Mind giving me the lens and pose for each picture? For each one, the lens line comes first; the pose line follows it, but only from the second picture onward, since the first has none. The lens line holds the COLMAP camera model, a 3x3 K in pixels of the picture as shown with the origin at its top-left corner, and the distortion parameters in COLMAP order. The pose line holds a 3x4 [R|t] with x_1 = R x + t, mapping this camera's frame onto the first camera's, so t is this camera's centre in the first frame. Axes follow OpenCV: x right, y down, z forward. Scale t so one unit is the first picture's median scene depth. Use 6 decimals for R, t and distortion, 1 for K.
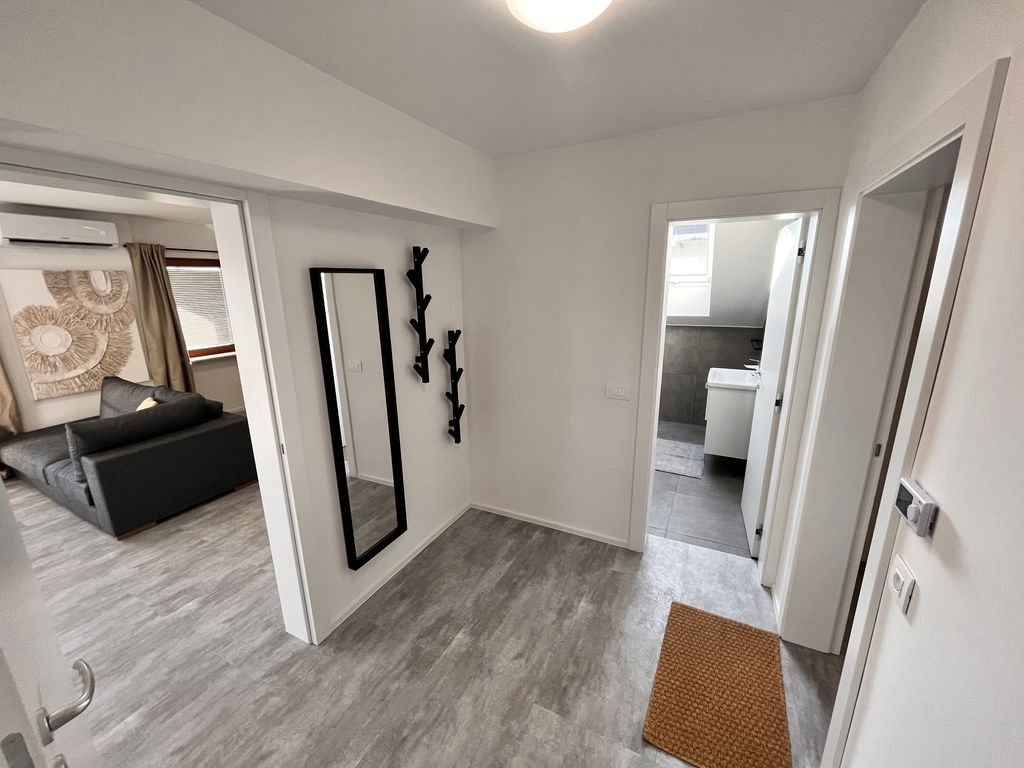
lens RADIAL K [[409.7, 0, 512.0], [0, 409.7, 384.0], [0, 0, 1]] dist [-0.000734, 0.000004]
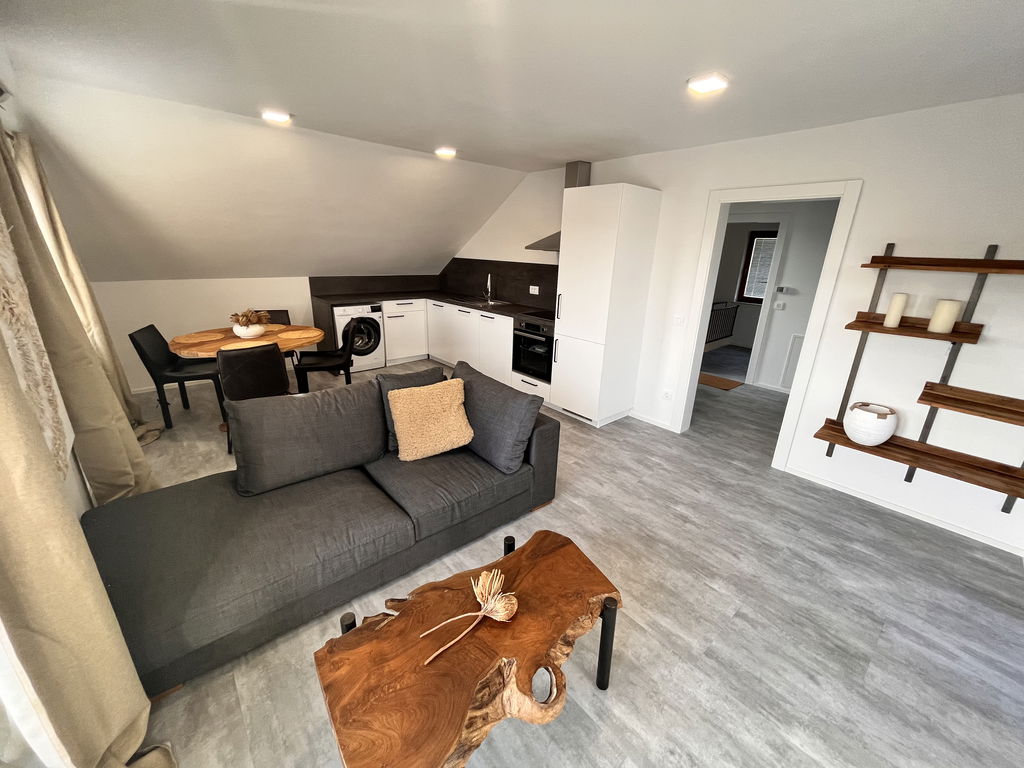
lens RADIAL K [[409.7, 0, 512.0], [0, 409.7, 384.0], [0, 0, 1]] dist [-0.000734, 0.000004]
pose [[0.380633, -0.270721, 0.884211, -1.323084], [0.192750, 0.958411, 0.210465, -0.077449], [-0.904415, 0.090322, 0.416984, 0.491519]]
